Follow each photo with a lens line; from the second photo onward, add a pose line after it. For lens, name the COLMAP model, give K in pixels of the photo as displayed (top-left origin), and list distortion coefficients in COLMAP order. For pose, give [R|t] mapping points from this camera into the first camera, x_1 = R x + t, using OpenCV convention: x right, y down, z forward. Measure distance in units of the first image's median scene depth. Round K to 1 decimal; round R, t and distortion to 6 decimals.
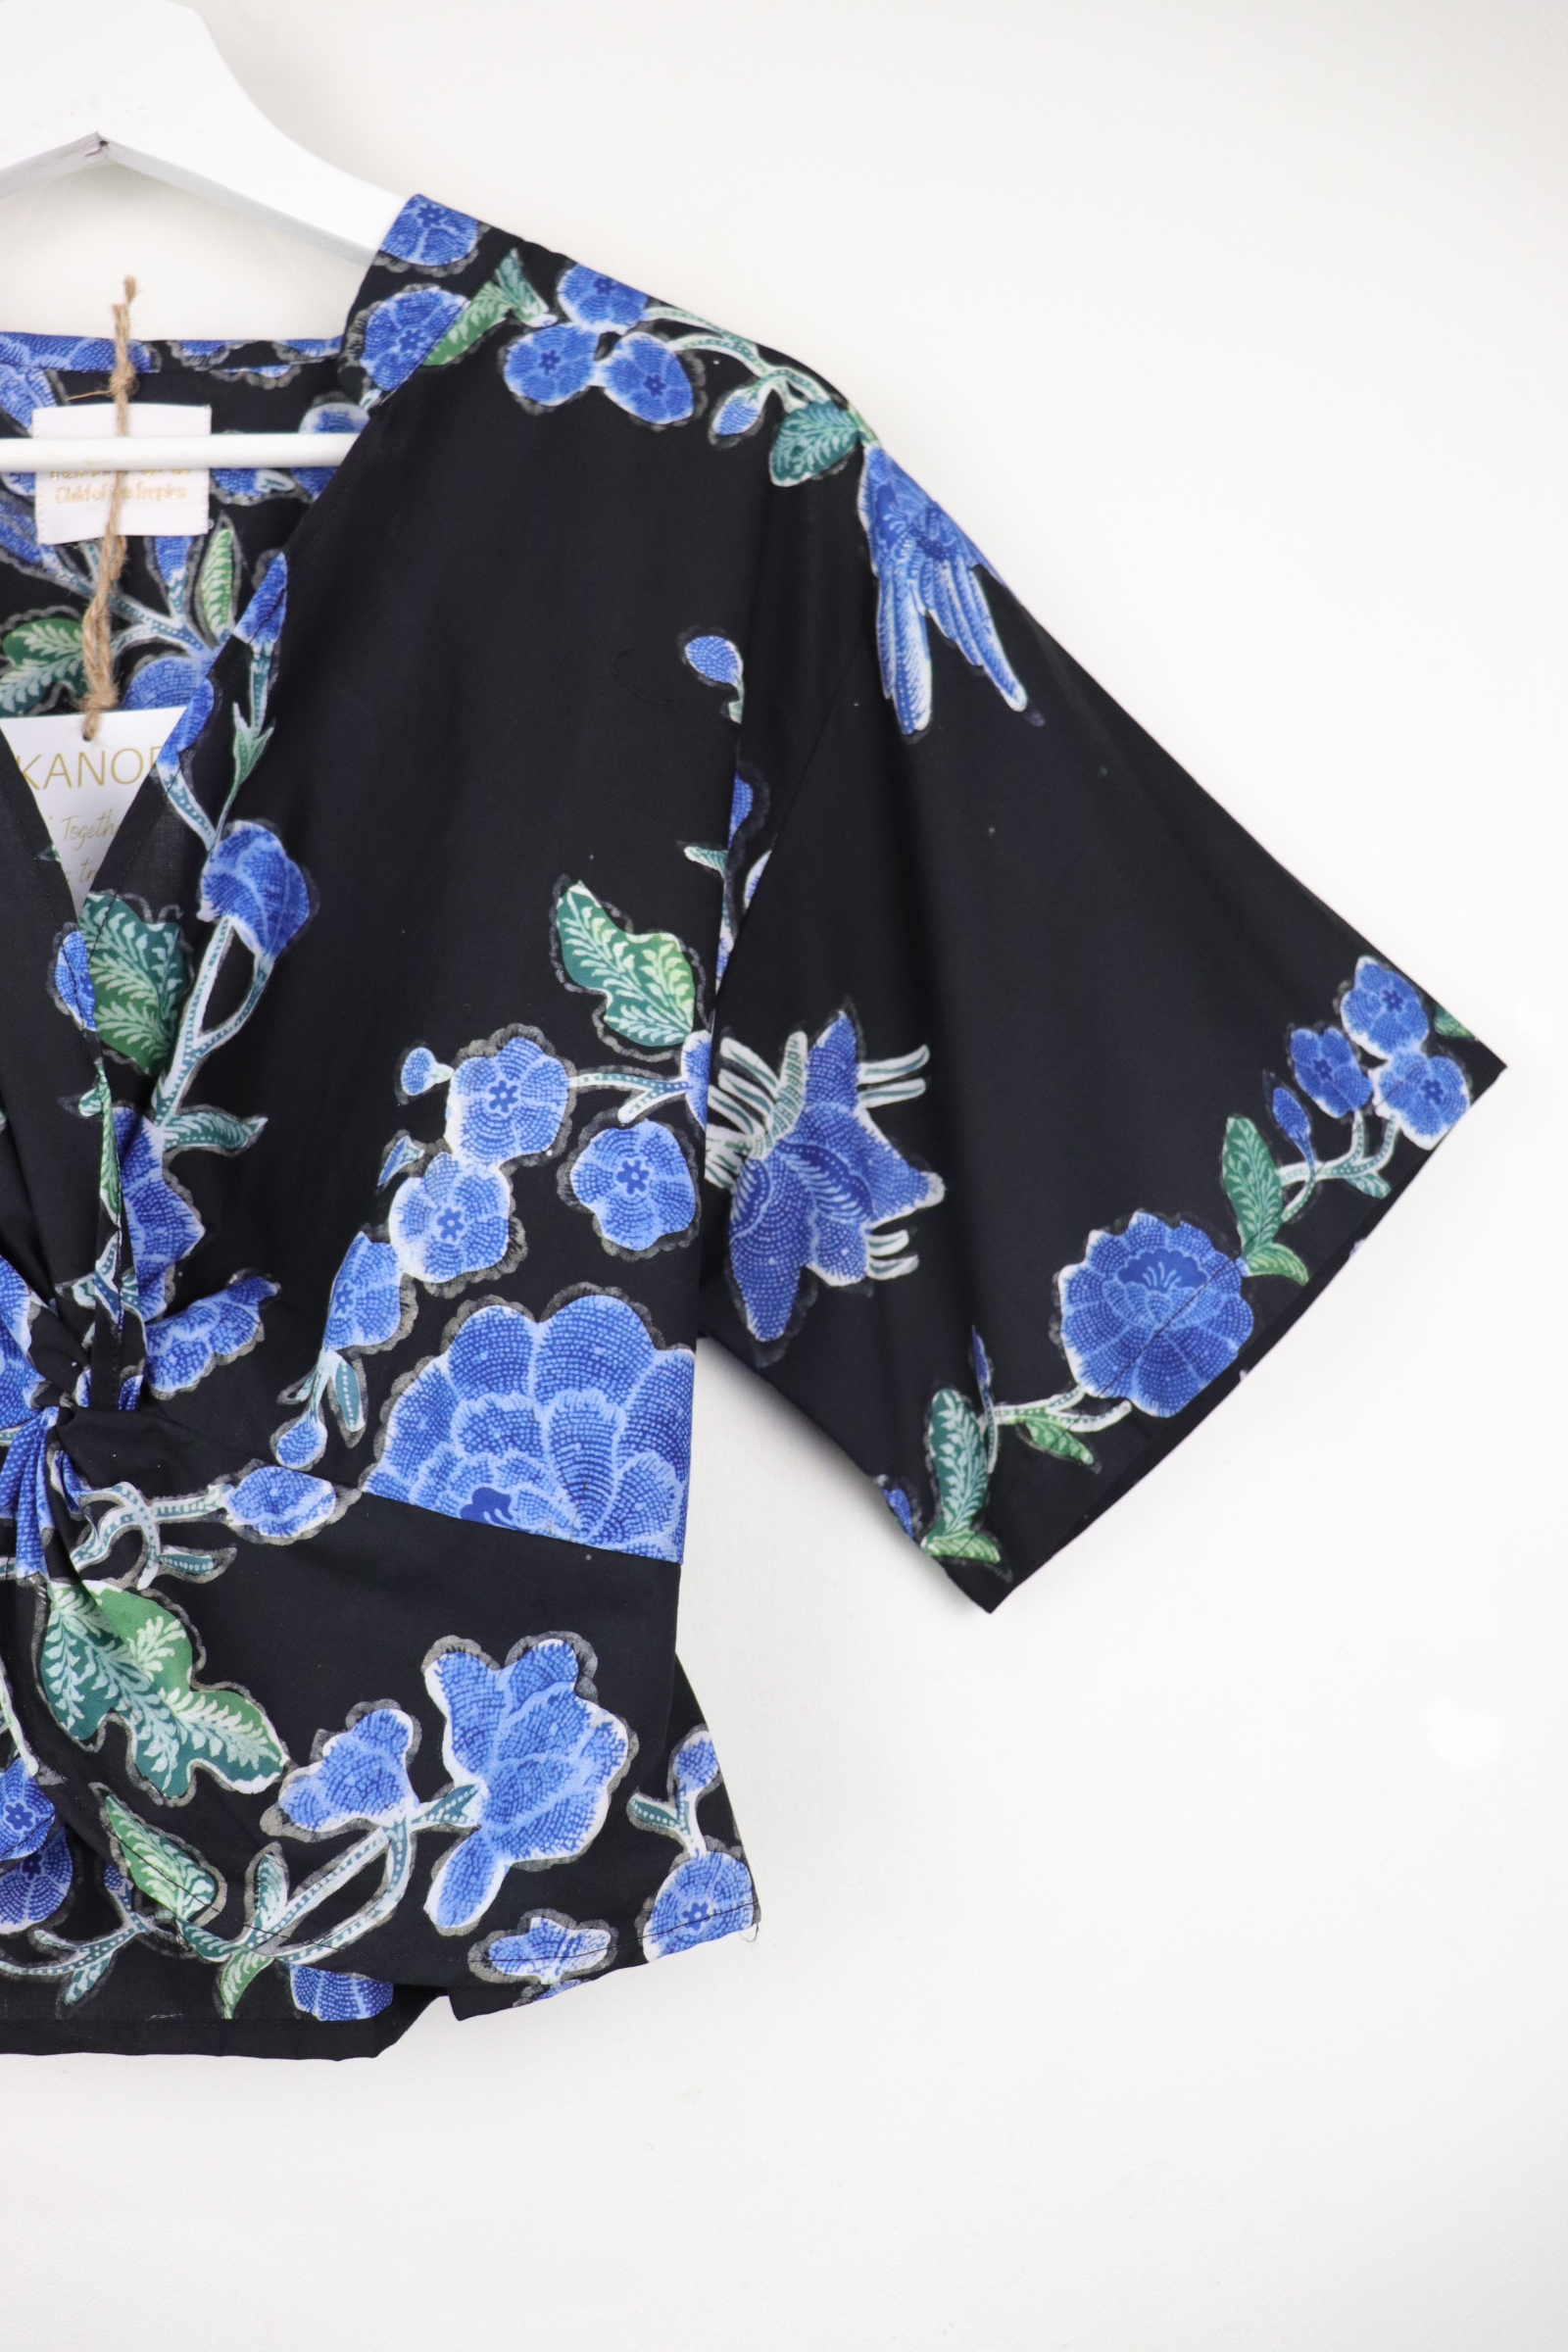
lens RADIAL K [[1966.0, 0, 743.0], [0, 1966.0, 1133.6], [0, 0, 1]] dist [-0.191232, 0.153712]
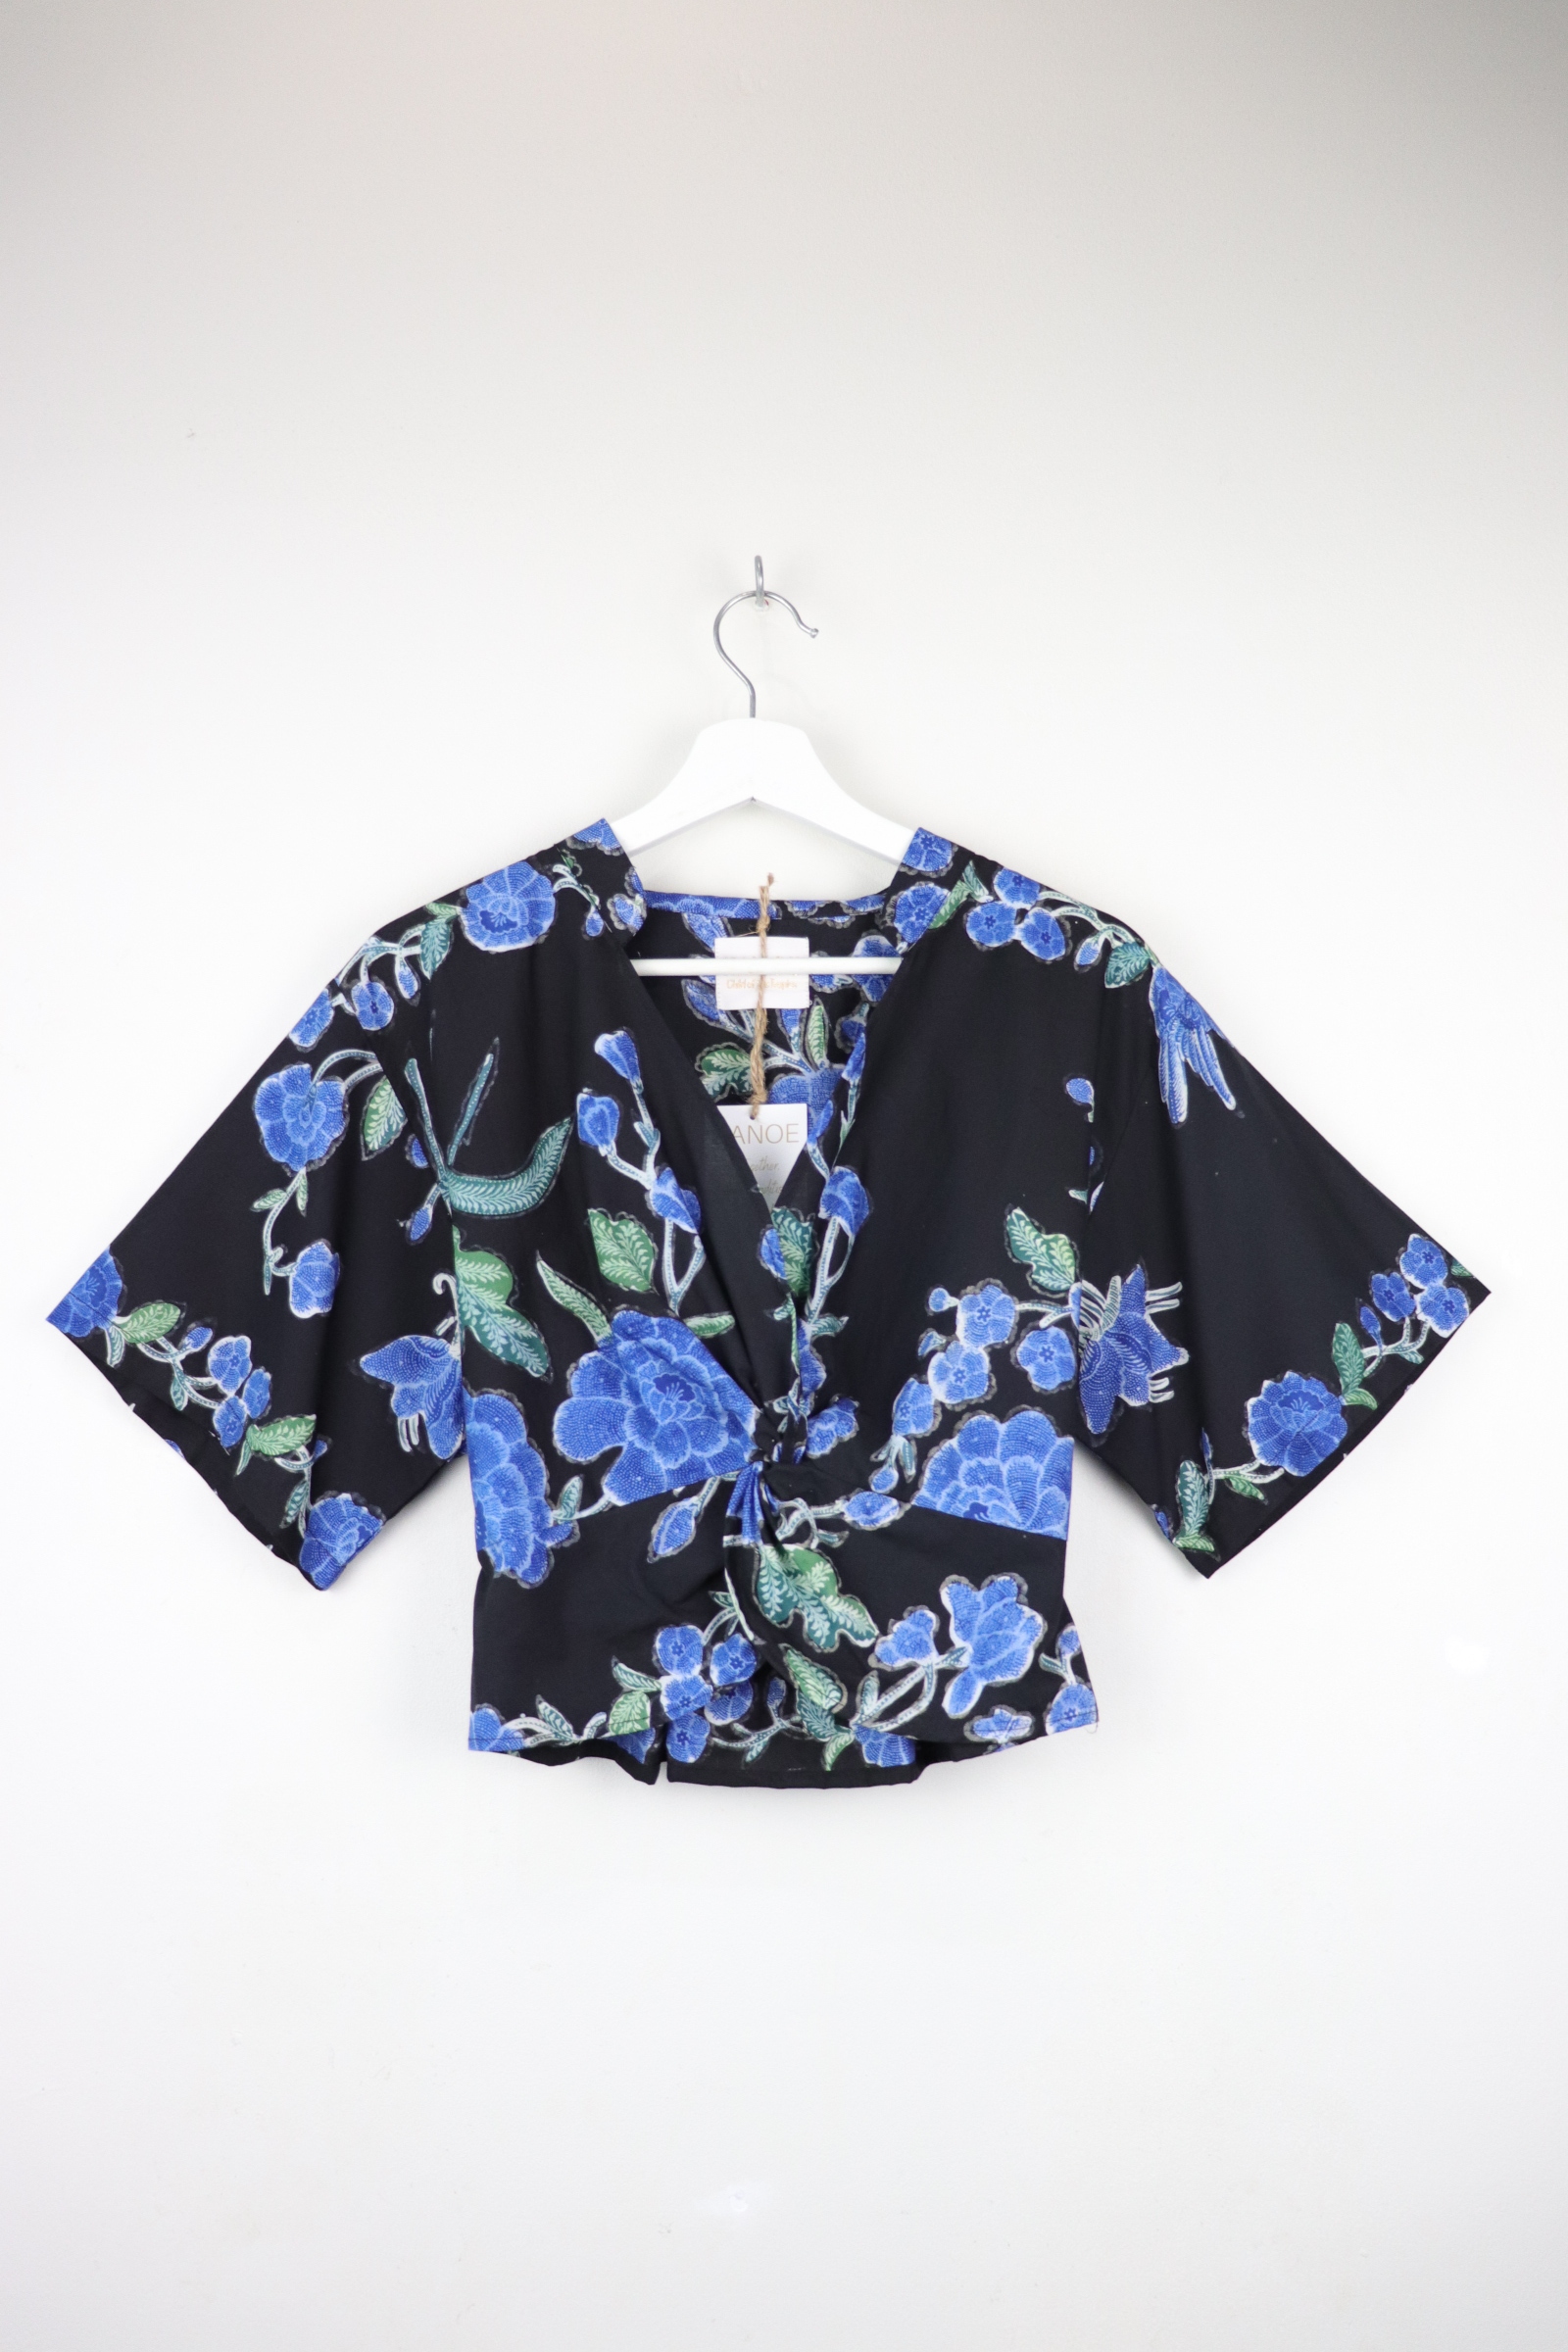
lens RADIAL K [[1966.0, 0, 743.0], [0, 1966.0, 1133.6], [0, 0, 1]] dist [-0.191232, 0.153712]
pose [[0.997130, 0.014014, -0.074406, -0.202102], [-0.017201, 0.998954, -0.042366, -0.105631], [0.073735, 0.043525, 0.996328, -0.978402]]
